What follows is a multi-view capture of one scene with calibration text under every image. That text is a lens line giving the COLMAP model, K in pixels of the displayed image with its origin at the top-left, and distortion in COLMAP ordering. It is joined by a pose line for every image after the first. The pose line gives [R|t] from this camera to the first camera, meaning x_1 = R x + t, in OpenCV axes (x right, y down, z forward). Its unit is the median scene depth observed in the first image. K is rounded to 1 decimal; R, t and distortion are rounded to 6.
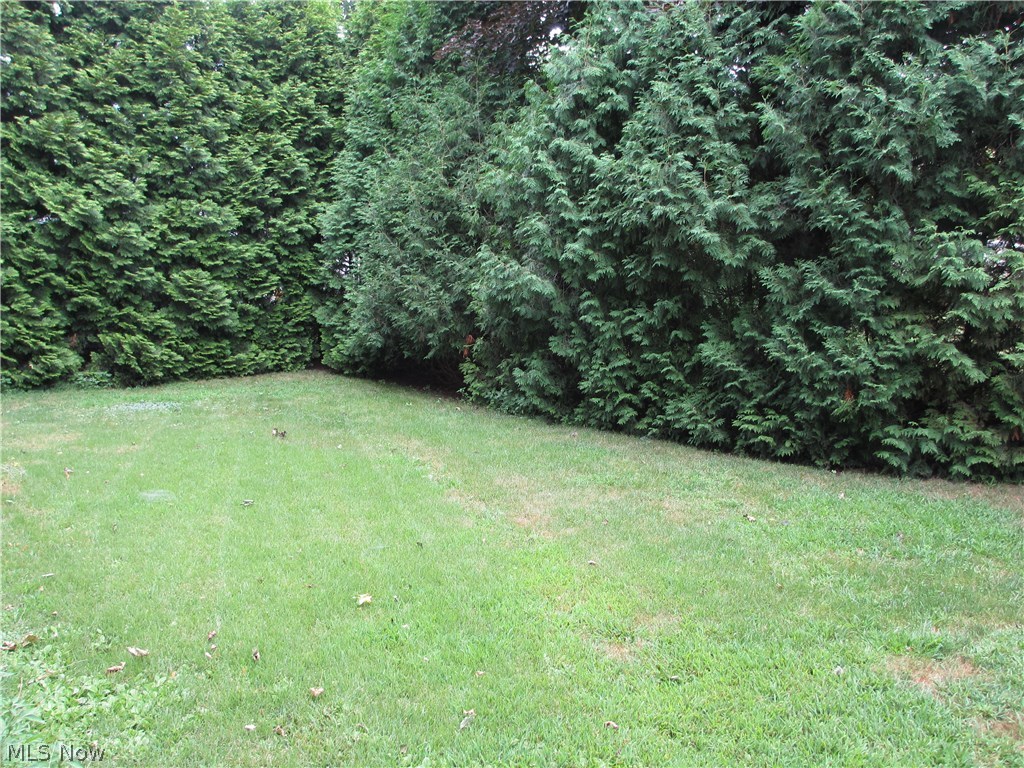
lens RADIAL K [[830.6, 0, 472.0], [0, 830.6, 365.2], [0, 0, 1]] dist [0.003784, -0.000209]
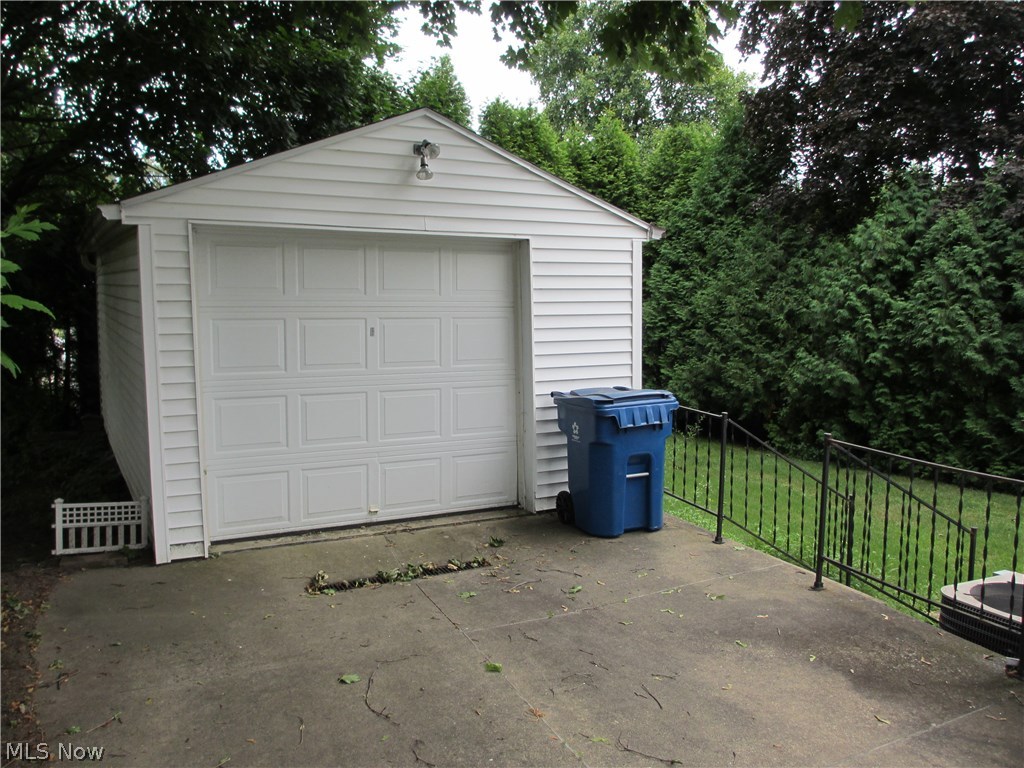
lens RADIAL K [[834.1, 0, 512.0], [0, 834.1, 384.0], [0, 0, 1]] dist [-0.003445, 0.004651]
pose [[0.993442, 0.016712, -0.113112, -0.380505], [-0.019456, 0.999542, -0.023193, -0.038108], [0.112673, 0.025241, 0.993312, -0.642287]]
